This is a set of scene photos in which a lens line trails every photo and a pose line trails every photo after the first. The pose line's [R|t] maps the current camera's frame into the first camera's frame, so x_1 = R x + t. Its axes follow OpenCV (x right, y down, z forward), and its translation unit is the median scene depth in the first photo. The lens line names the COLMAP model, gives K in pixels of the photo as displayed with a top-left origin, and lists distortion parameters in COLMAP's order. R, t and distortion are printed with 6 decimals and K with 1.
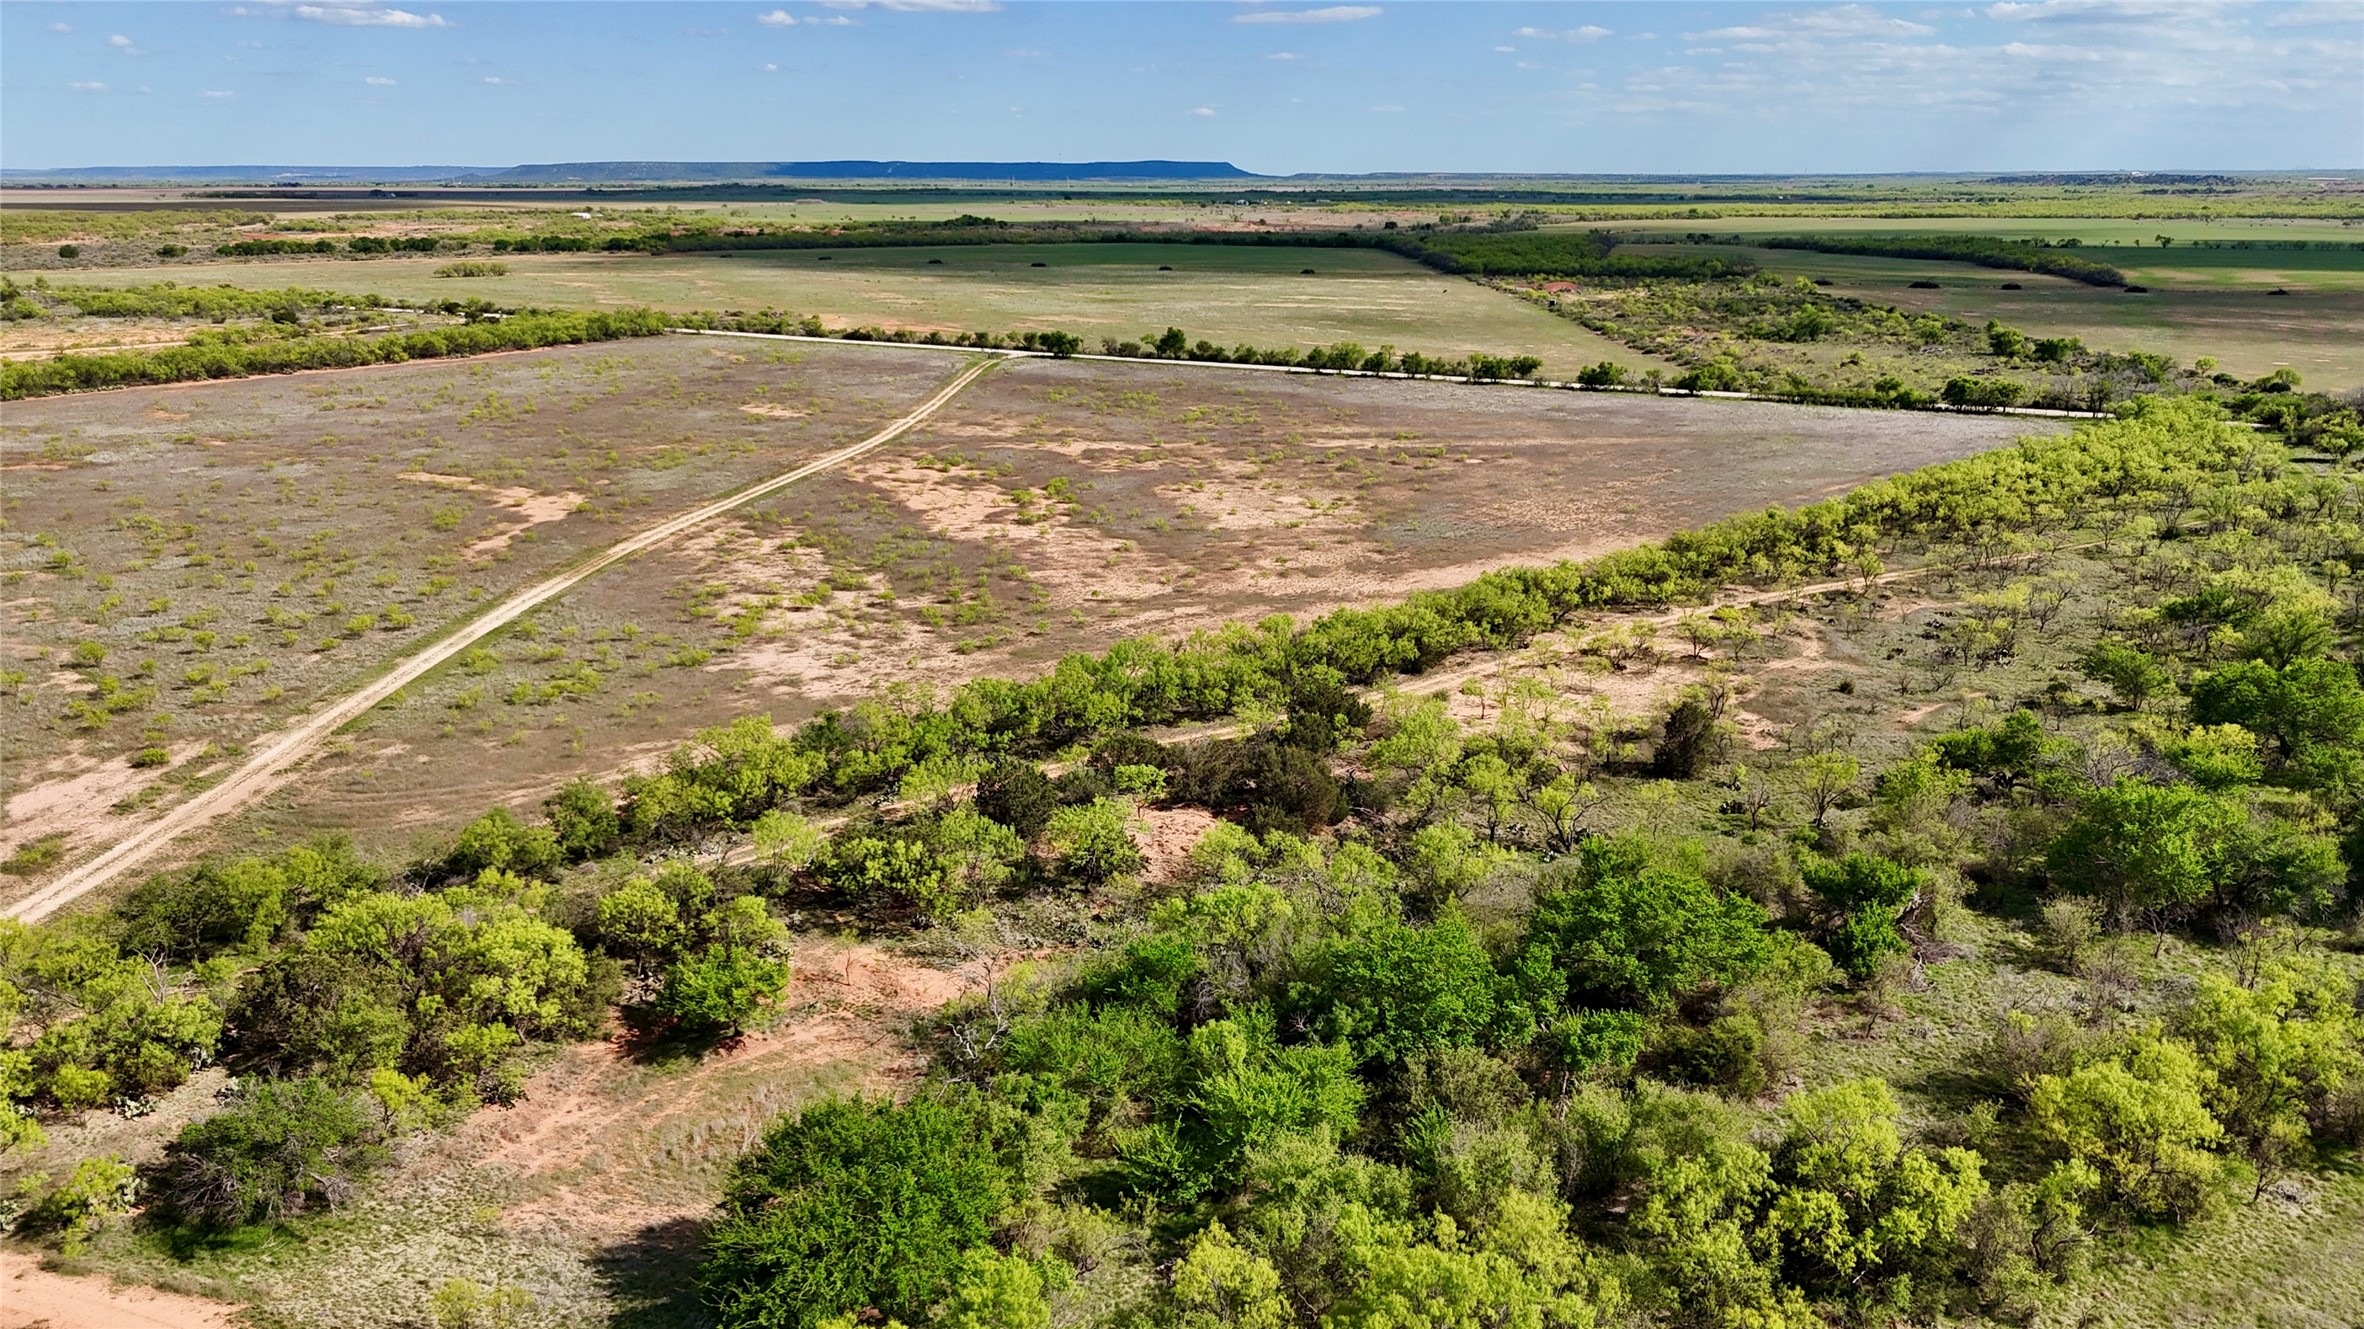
lens RADIAL K [[1698.8, 0, 1182.0], [0, 1698.8, 664.5], [0, 0, 1]] dist [0.065112, -0.080784]
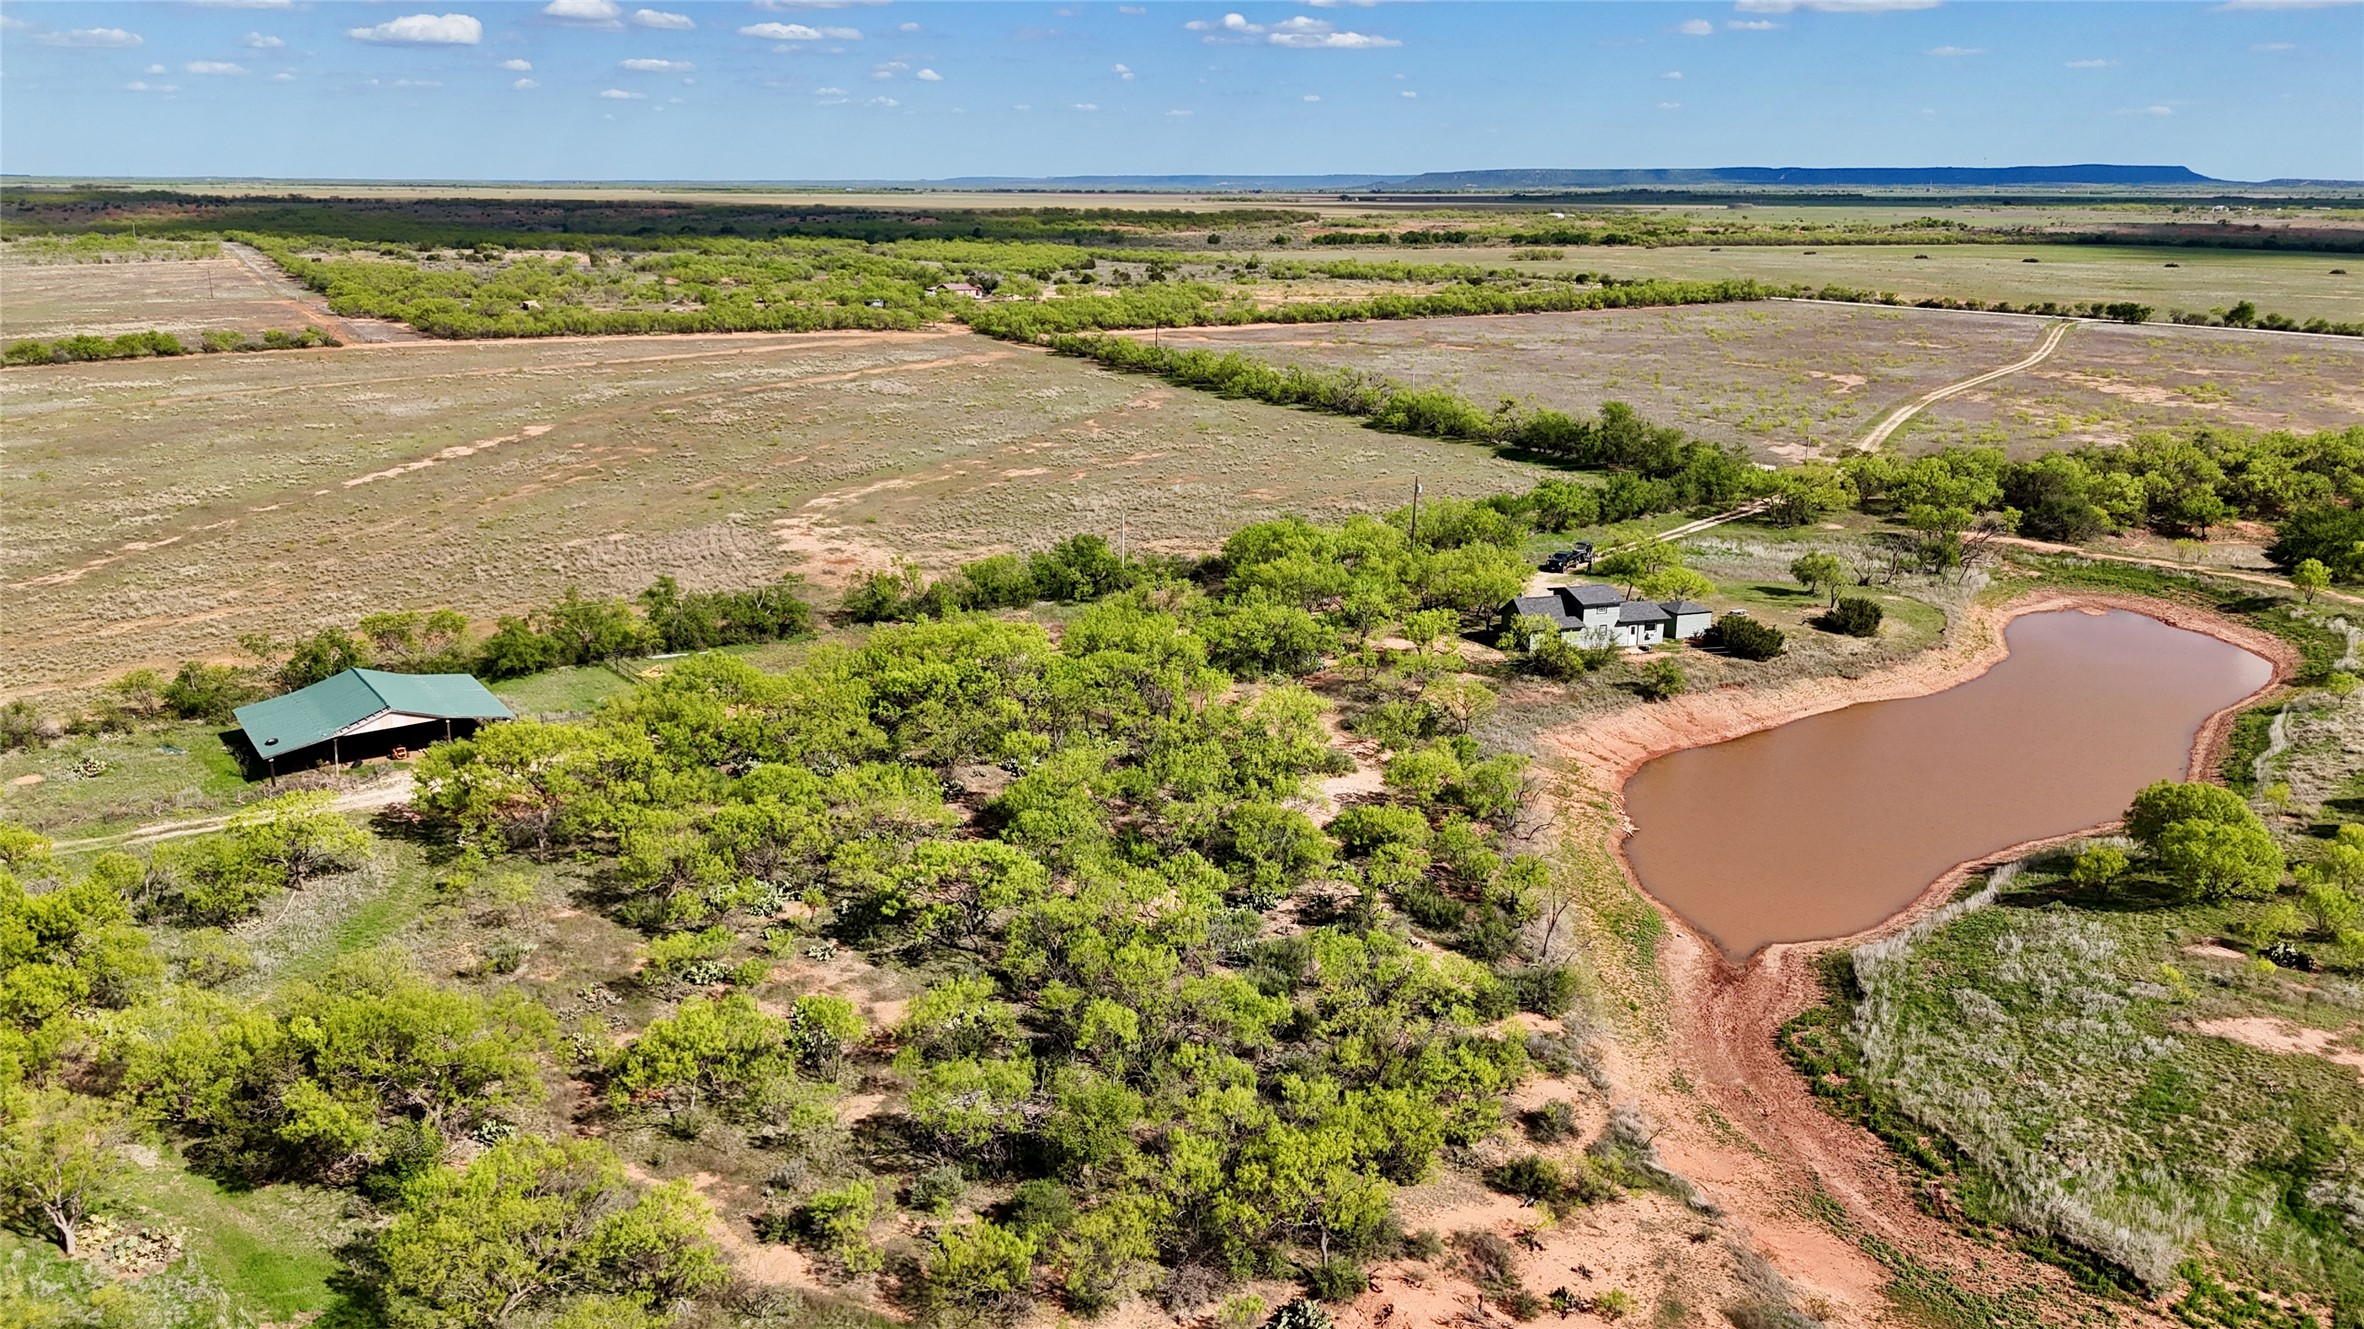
lens RADIAL K [[1683.7, 0, 1180.8], [0, 1683.7, 706.3], [0, 0, 1]] dist [0.015758, 0.002284]
pose [[0.885050, 0.140704, -0.443723, -0.087933], [-0.130737, 0.989991, 0.053157, 0.102850], [0.446761, 0.010965, 0.894586, -0.339602]]
